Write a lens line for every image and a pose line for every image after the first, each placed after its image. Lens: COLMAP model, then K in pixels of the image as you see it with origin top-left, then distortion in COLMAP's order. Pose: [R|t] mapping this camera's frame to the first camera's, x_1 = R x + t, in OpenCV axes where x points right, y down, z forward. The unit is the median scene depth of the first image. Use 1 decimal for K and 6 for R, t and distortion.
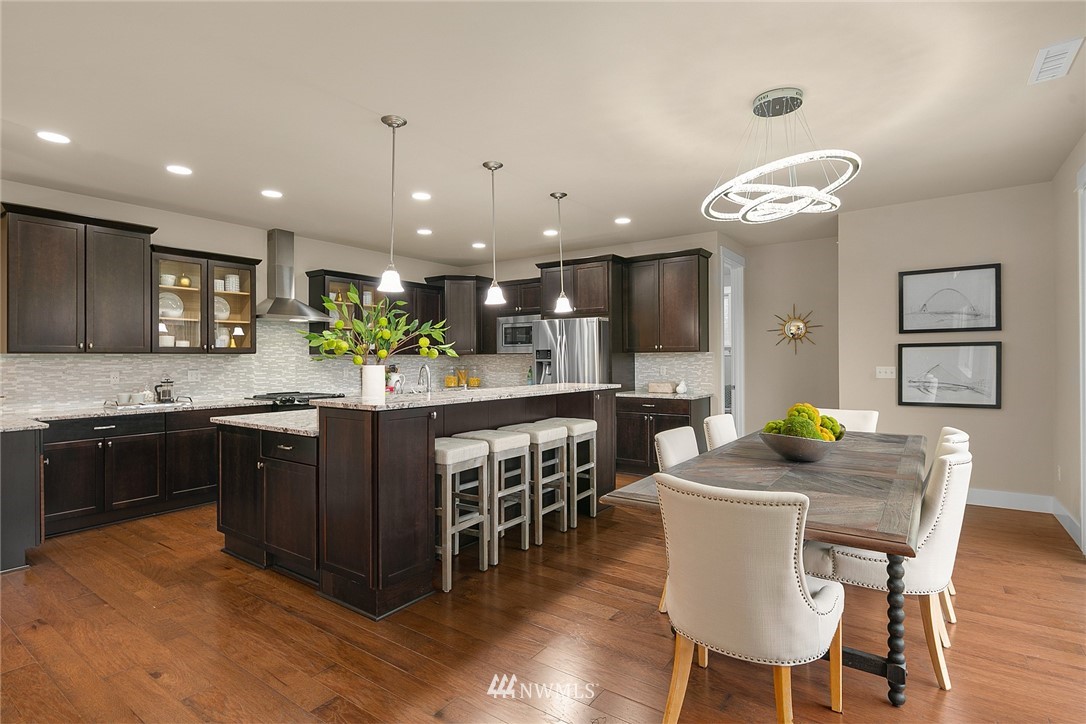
lens RADIAL K [[538.5, 0, 543.0], [0, 538.5, 362.0], [0, 0, 1]] dist [0.000850, -0.000044]
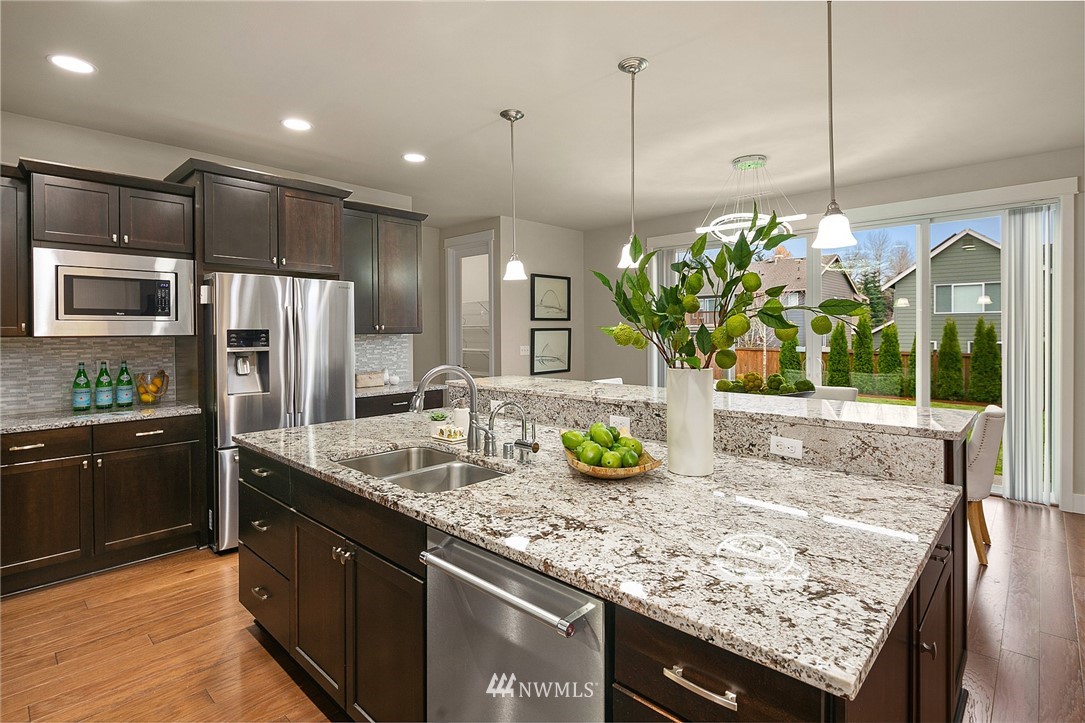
lens RADIAL K [[528.5, 0, 541.3], [0, 528.5, 334.3], [0, 0, 1]] dist [0.001860, -0.000193]
pose [[0.137498, -0.001311, 0.990501, -0.574839], [0.009477, 0.999955, 0.000008, -0.017800], [-0.990457, 0.009386, 0.137504, 0.758301]]
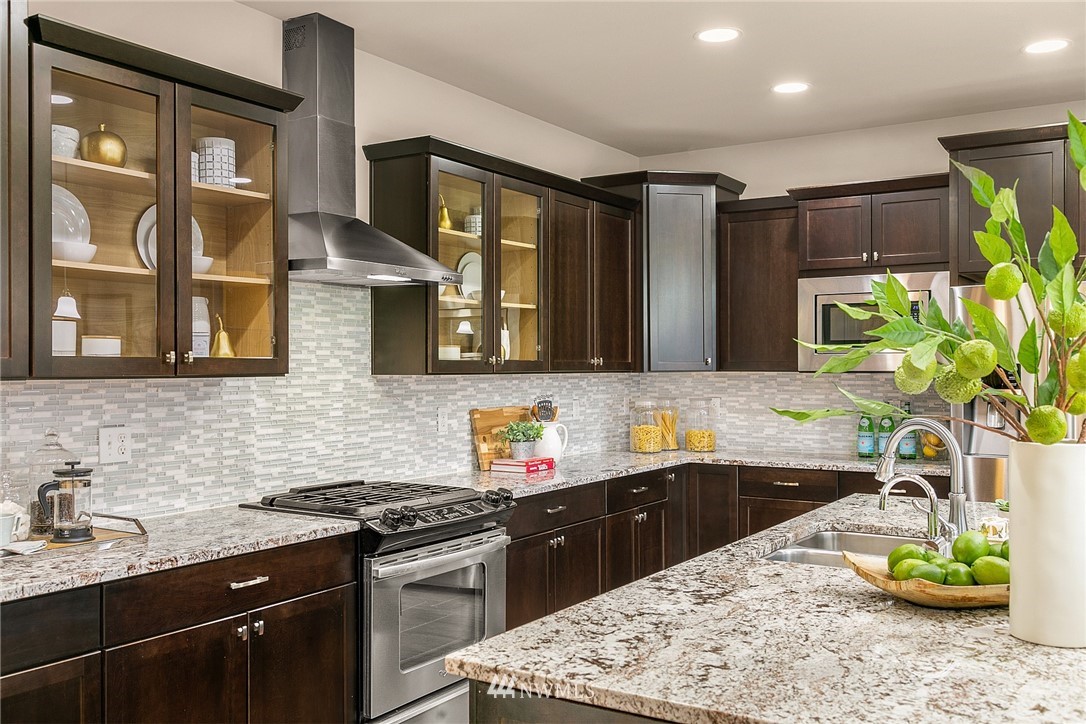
lens RADIAL K [[1013.9, 0, 543.0], [0, 1013.9, 362.0], [0, 0, 1]] dist [0.010916, 0.006449]
pose [[0.998810, 0.003681, 0.048632, -0.411391], [-0.003153, 0.999935, -0.010919, -0.017823], [-0.048669, 0.010753, 0.998757, 0.366303]]
